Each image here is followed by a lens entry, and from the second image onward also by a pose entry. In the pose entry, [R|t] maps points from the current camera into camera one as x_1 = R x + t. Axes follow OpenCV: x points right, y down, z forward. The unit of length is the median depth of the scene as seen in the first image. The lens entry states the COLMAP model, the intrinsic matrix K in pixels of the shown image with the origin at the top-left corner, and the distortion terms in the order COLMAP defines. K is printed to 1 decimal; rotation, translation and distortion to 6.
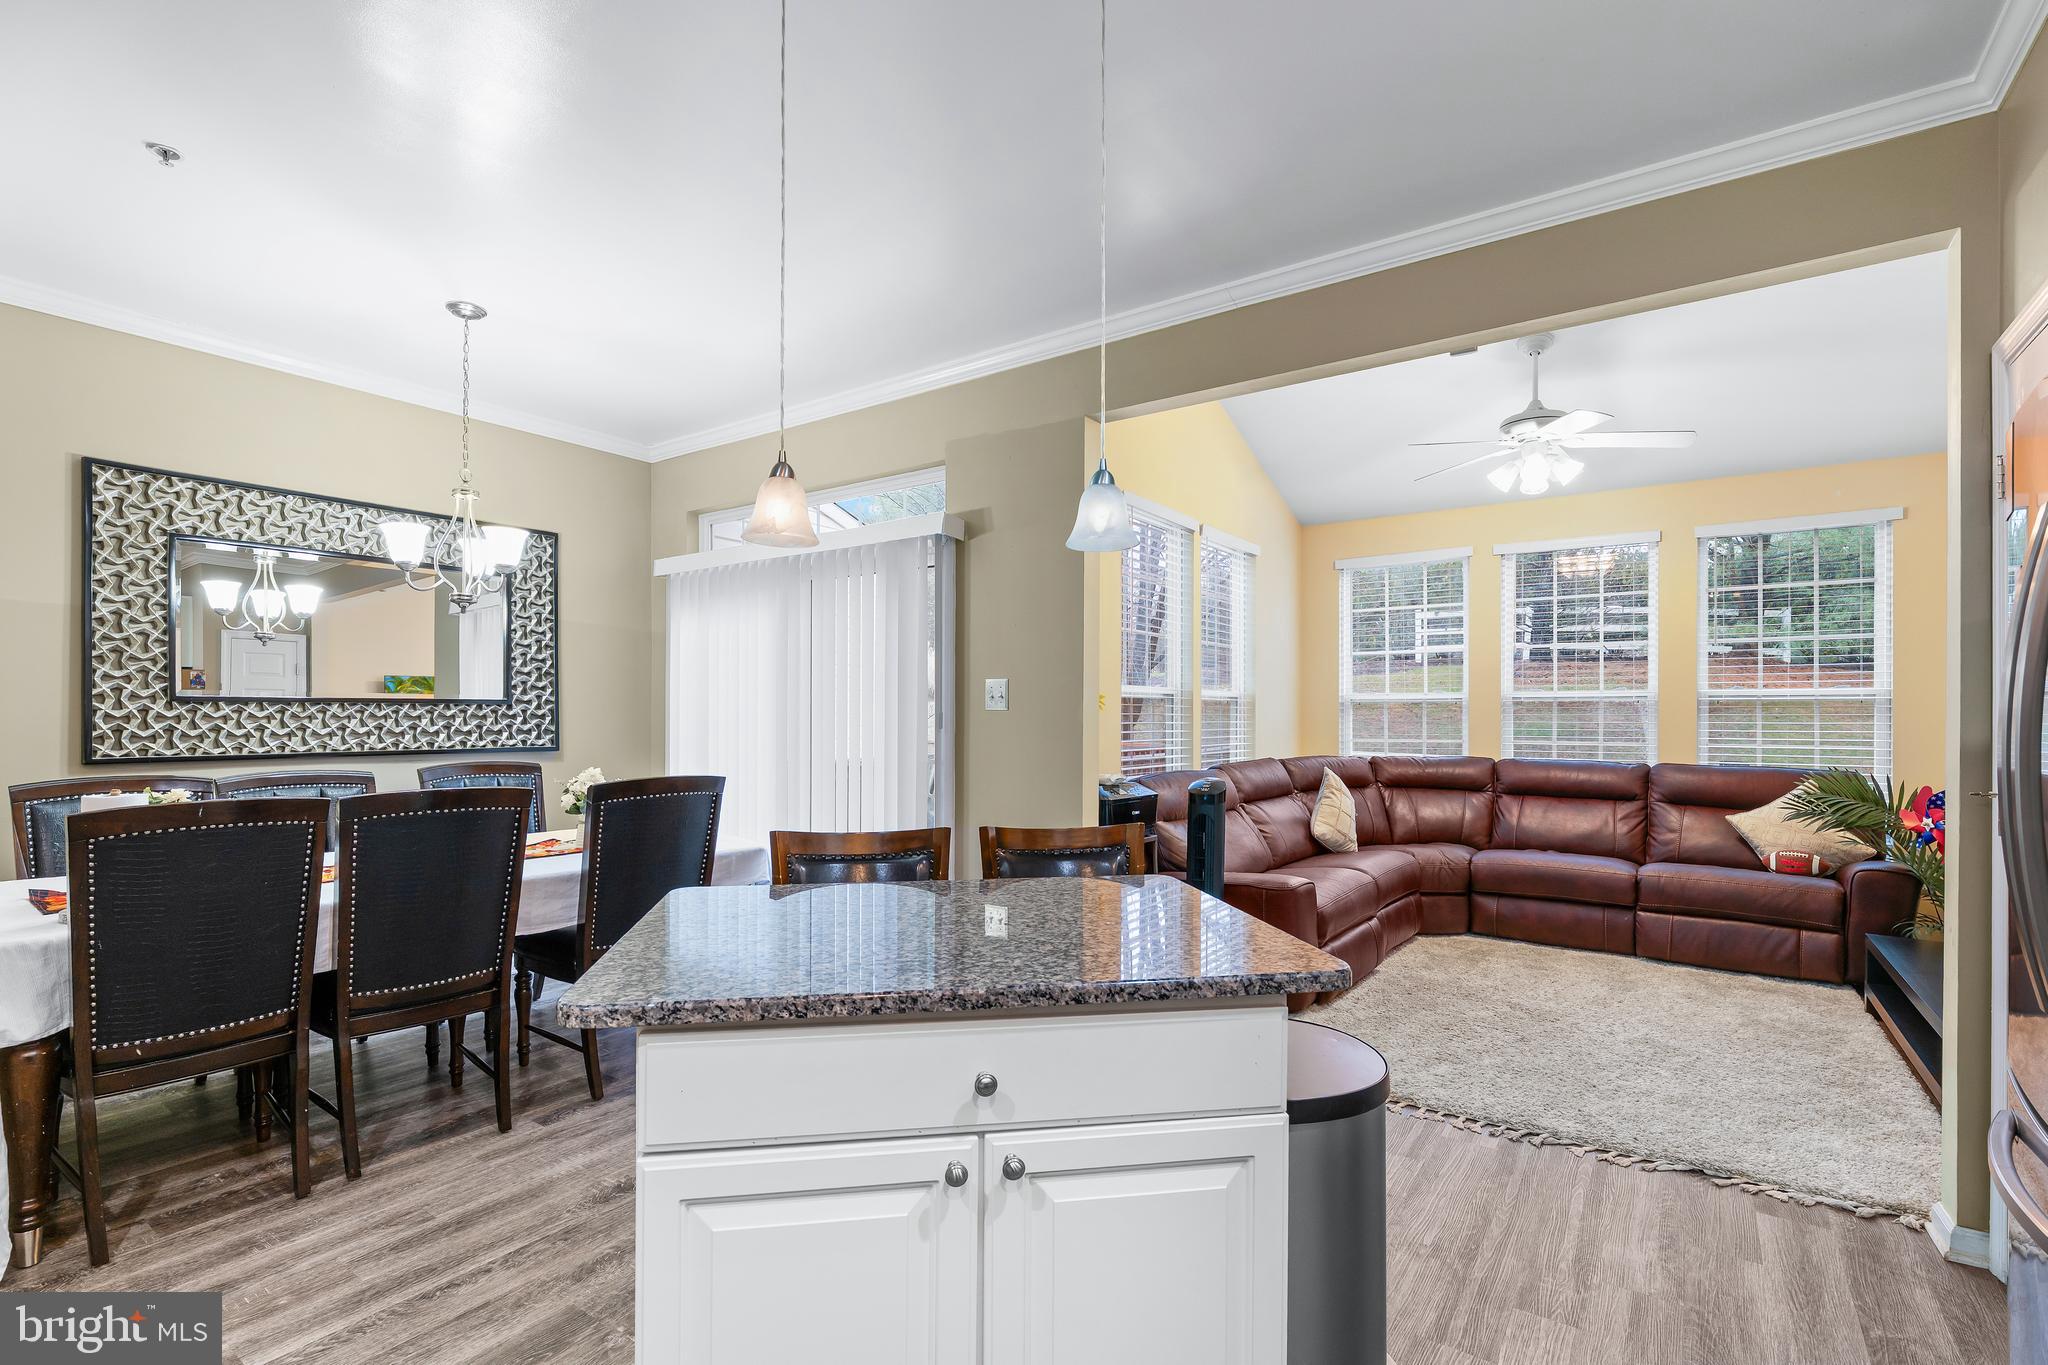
lens RADIAL K [[909.2, 0, 1016.8], [0, 909.2, 717.0], [0, 0, 1]] dist [-0.007149, 0.001038]
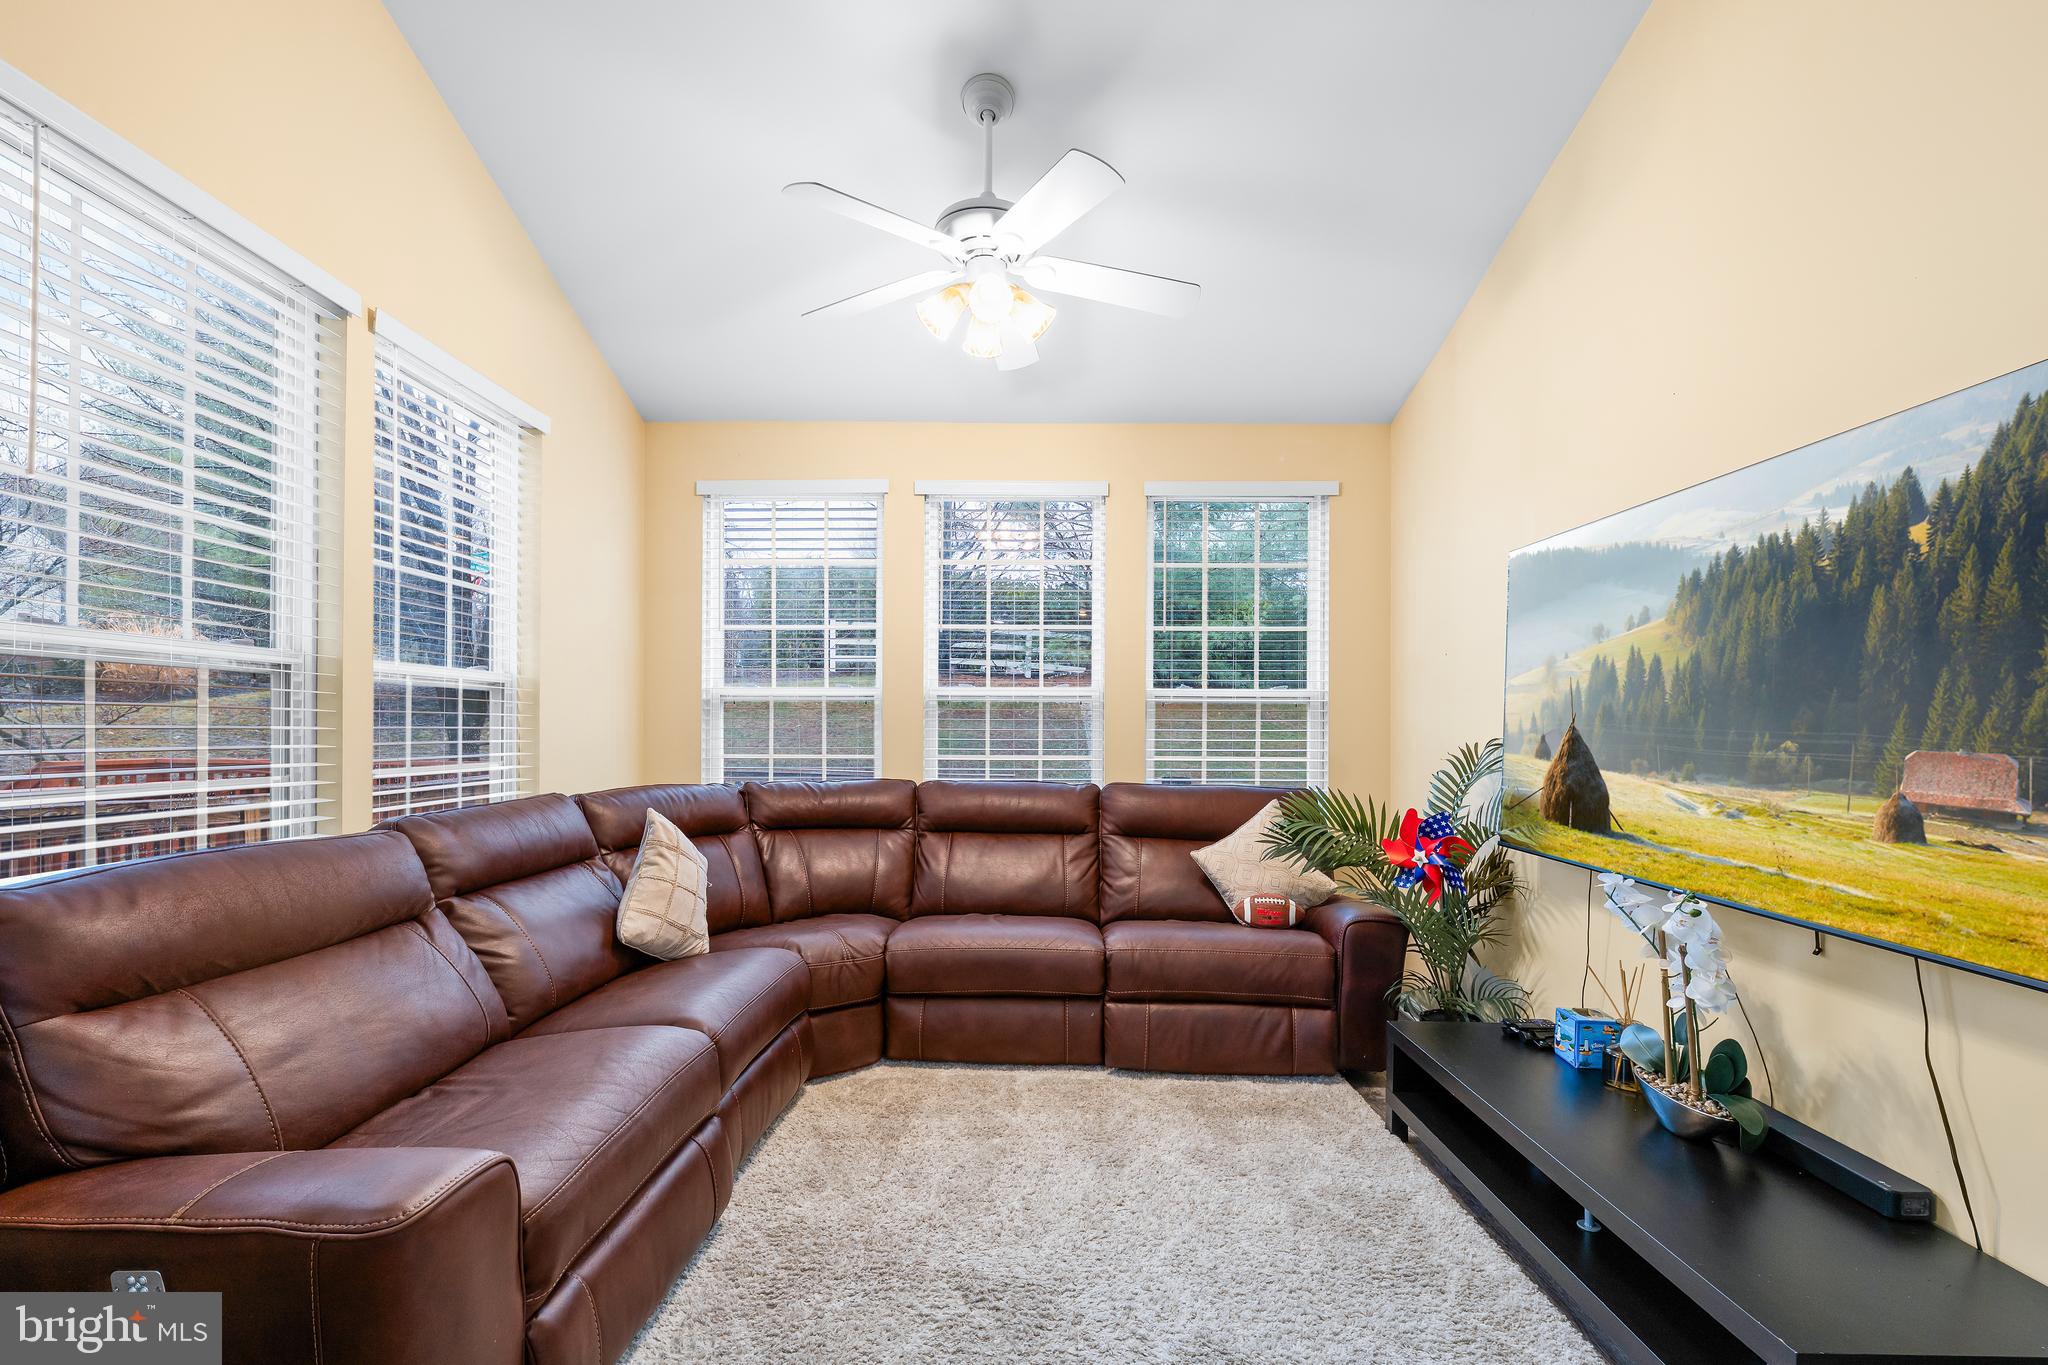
lens RADIAL K [[909.2, 0, 1027.7], [0, 909.2, 727.7], [0, 0, 1]] dist [-0.007149, 0.001038]
pose [[0.811740, 0.002454, 0.584013, 0.249867], [-0.002495, 0.999997, -0.000735, 0.006525], [-0.584013, -0.000860, 0.811744, 0.509024]]
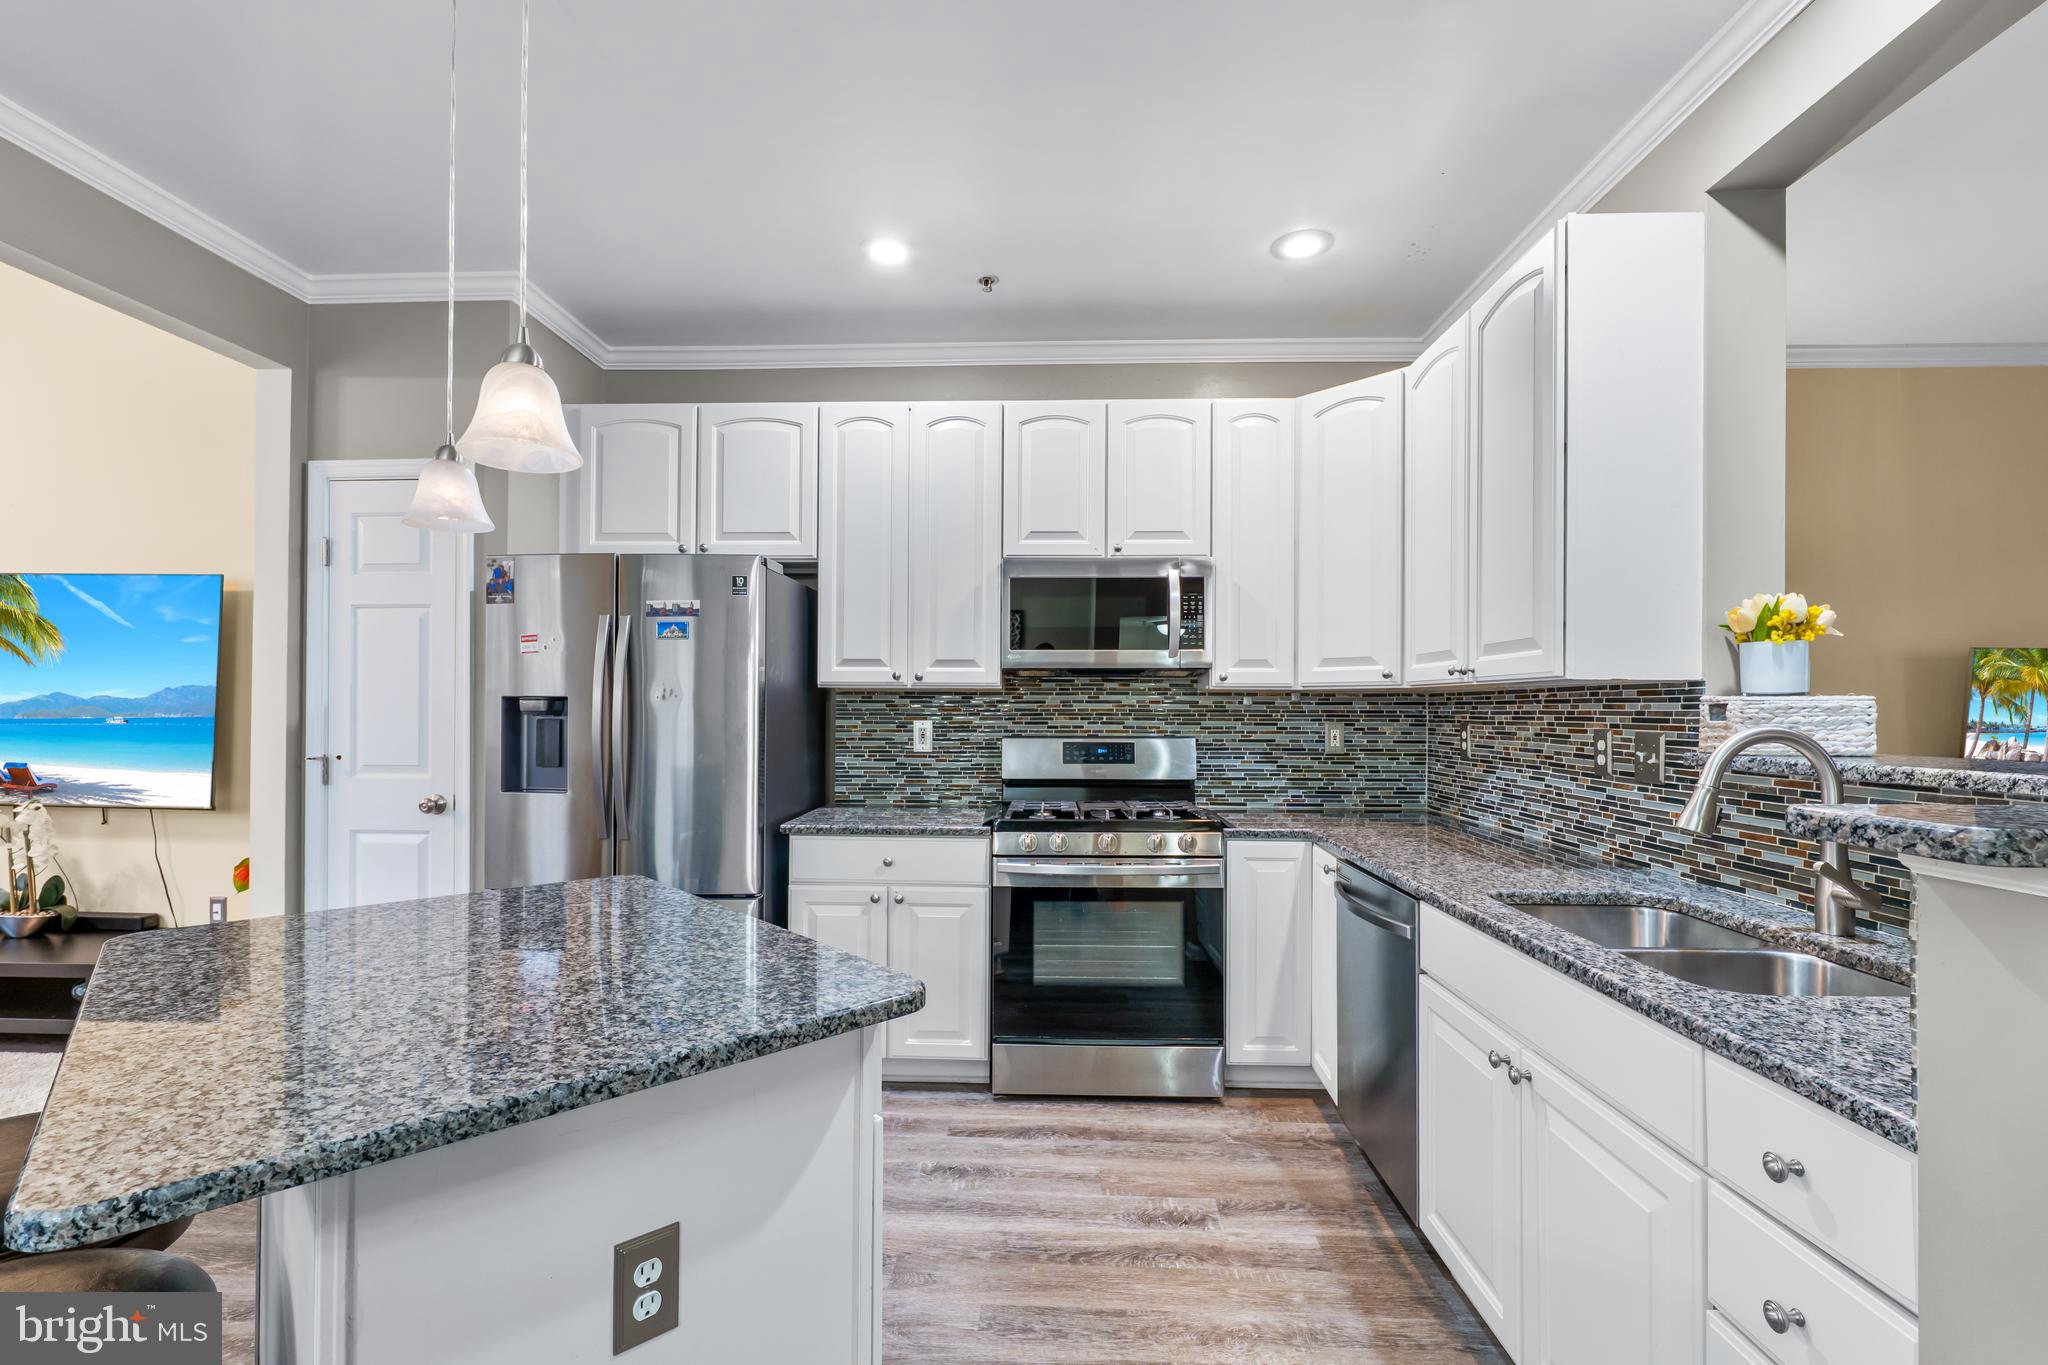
lens RADIAL K [[909.2, 0, 1020.7], [0, 909.2, 702.7], [0, 0, 1]] dist [-0.007149, 0.001038]
pose [[-0.544821, 0.003906, 0.838544, -0.367582], [-0.001442, 0.999983, -0.005595, 0.001156], [-0.838551, -0.004258, -0.544806, 0.380466]]
